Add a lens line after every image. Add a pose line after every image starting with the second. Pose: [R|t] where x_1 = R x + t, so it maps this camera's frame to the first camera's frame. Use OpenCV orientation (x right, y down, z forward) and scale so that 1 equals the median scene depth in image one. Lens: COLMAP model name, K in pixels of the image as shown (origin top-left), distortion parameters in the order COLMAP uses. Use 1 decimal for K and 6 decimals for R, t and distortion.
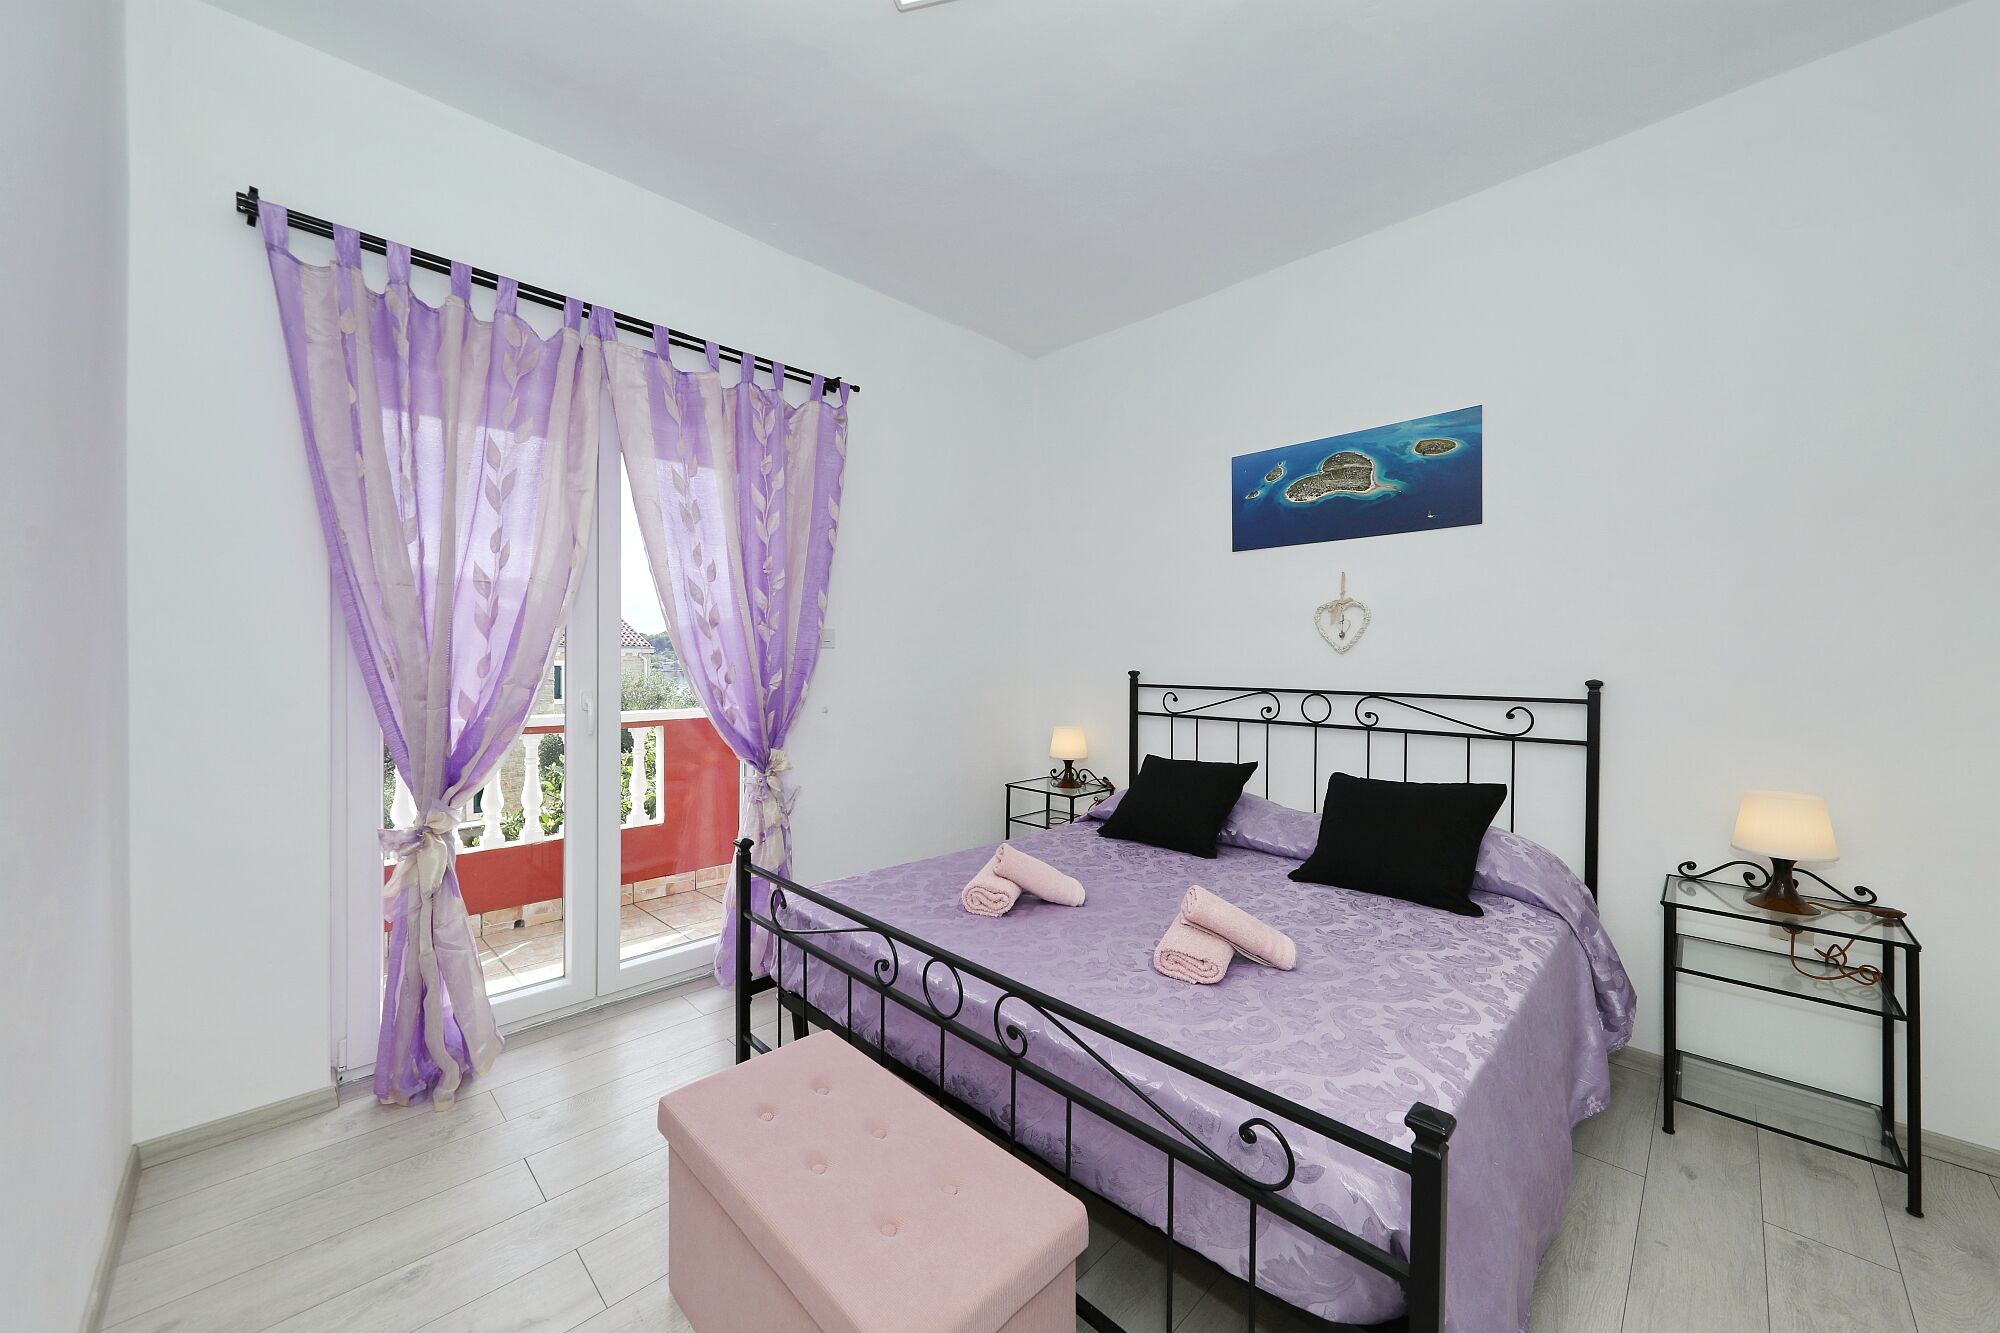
lens RADIAL K [[744.2, 0, 1000.0], [0, 744.2, 666.5], [0, 0, 1]] dist [0.001840, 0.000055]
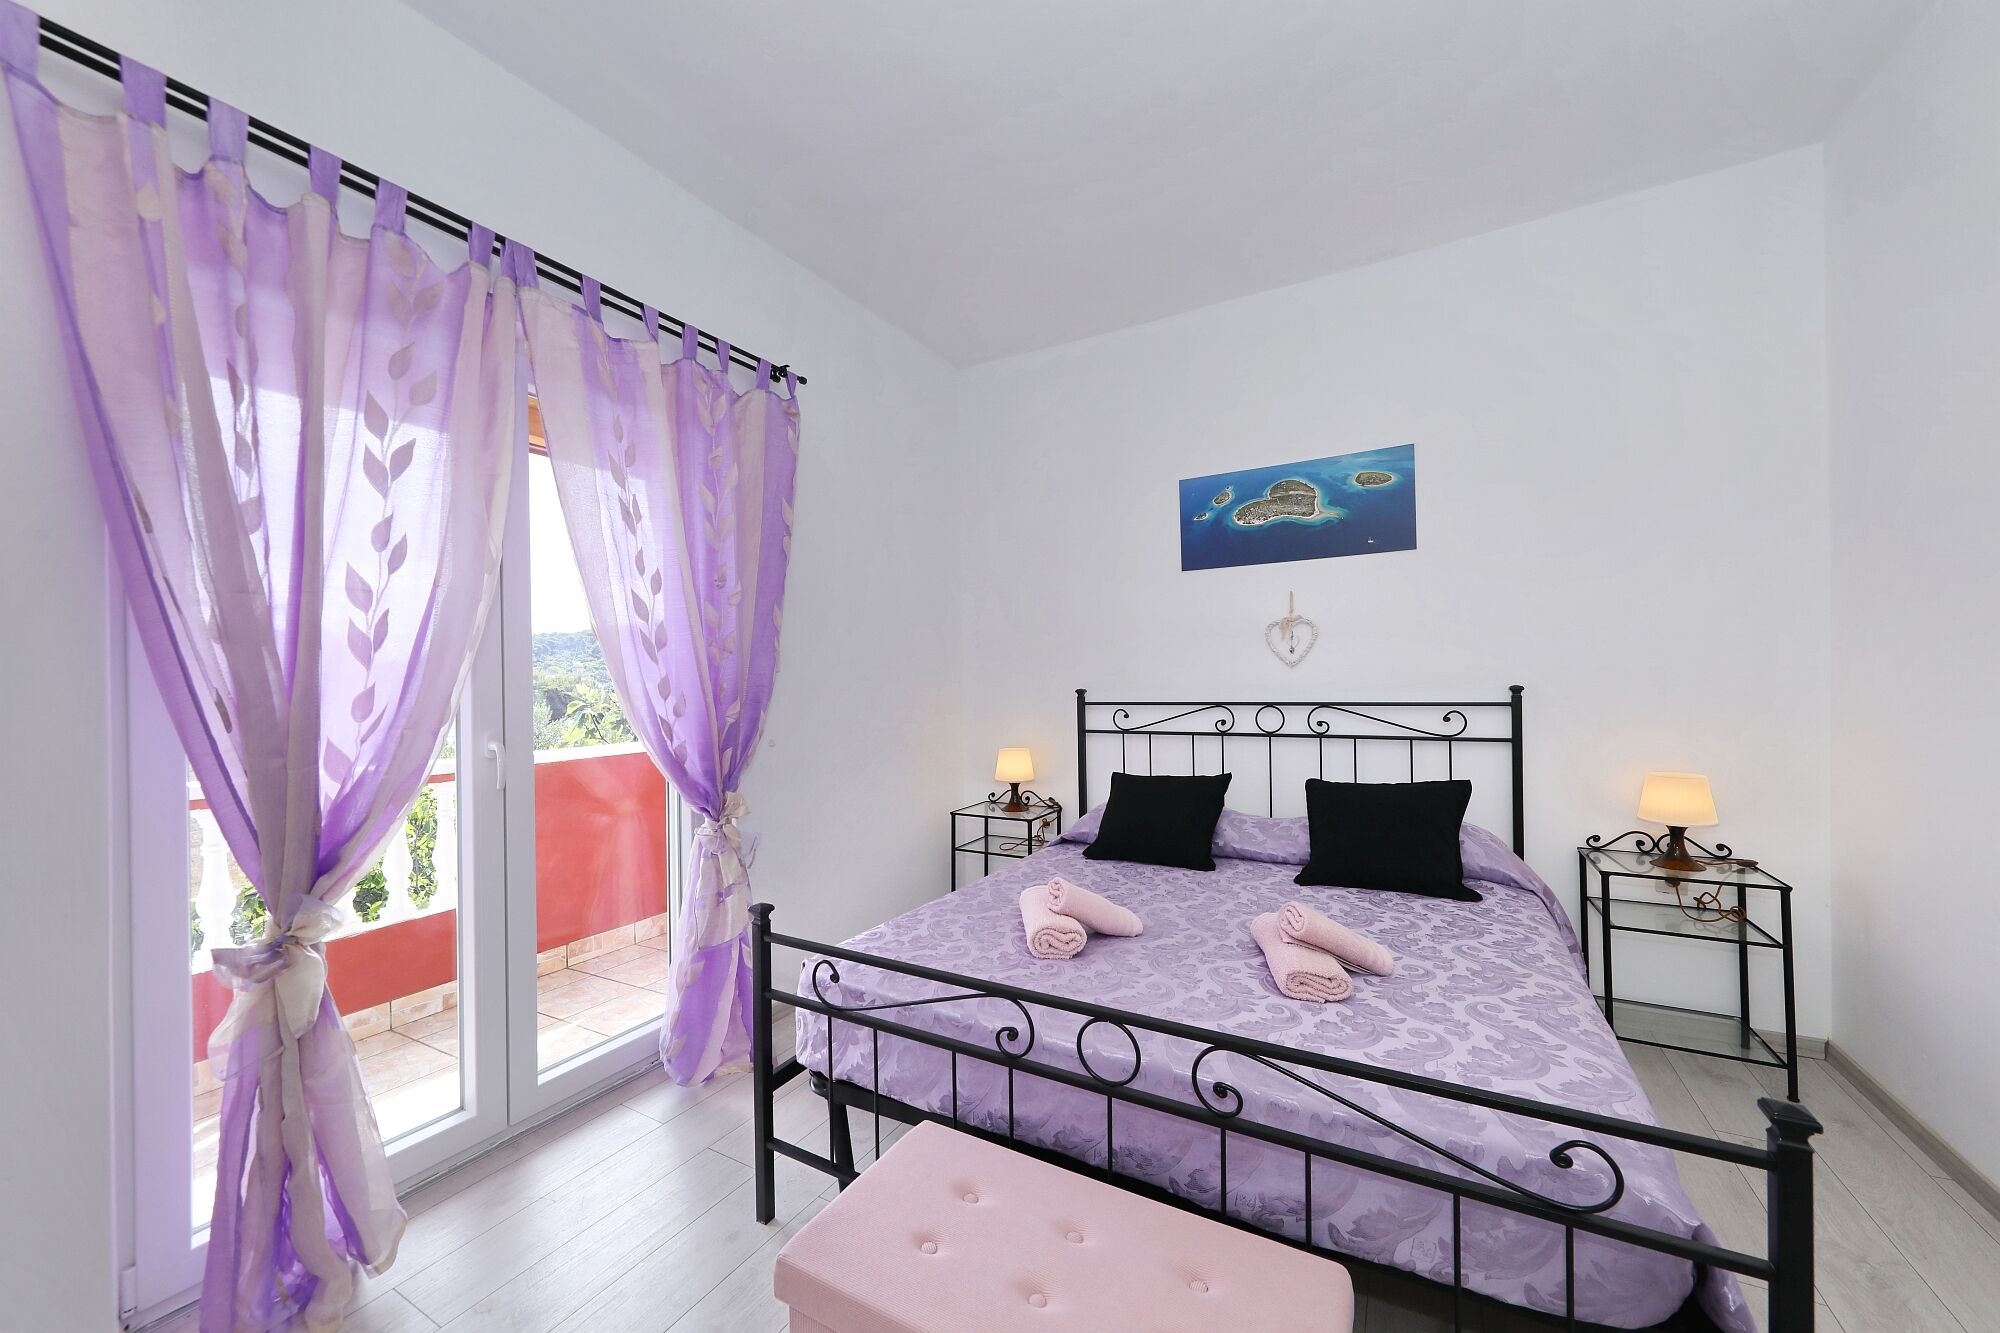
lens RADIAL K [[732.0, 0, 1012.8], [0, 732.0, 677.7], [0, 0, 1]] dist [0.000385, -0.000024]
pose [[0.958793, -0.022971, 0.283176, -0.242826], [0.026545, 0.999609, -0.008789, -0.003953], [-0.282864, 0.015943, 0.959028, 0.110576]]
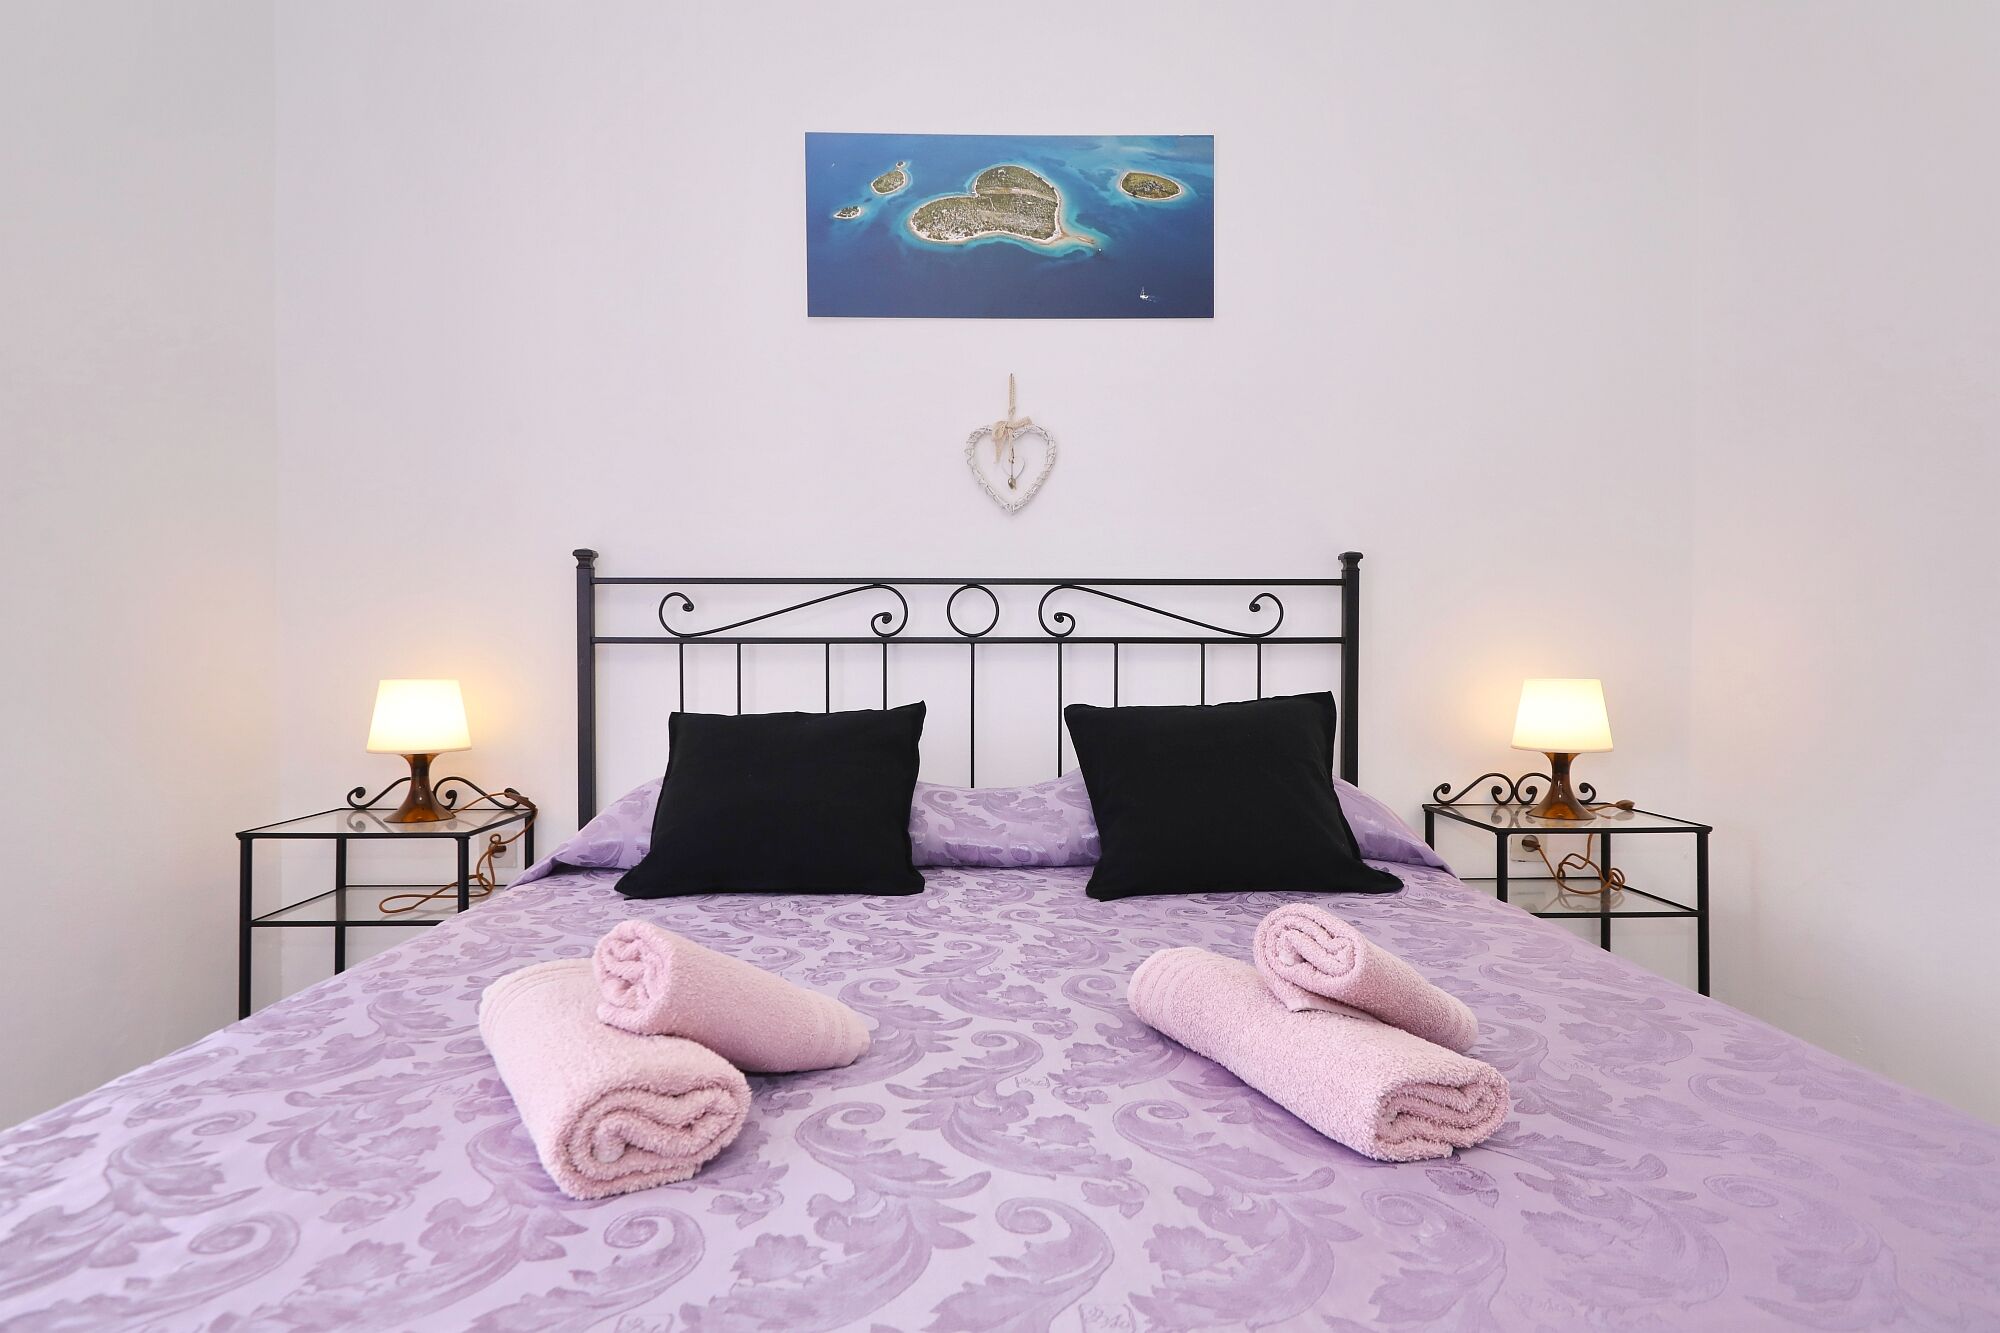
lens RADIAL K [[1031.9, 0, 978.9], [0, 1031.9, 683.4], [0, 0, 1]] dist [0.001959, 0.000014]
pose [[0.686593, -0.016379, 0.726857, -0.156820], [0.015565, 0.999848, 0.007828, 0.115710], [-0.726875, 0.005939, 0.686744, 0.501970]]
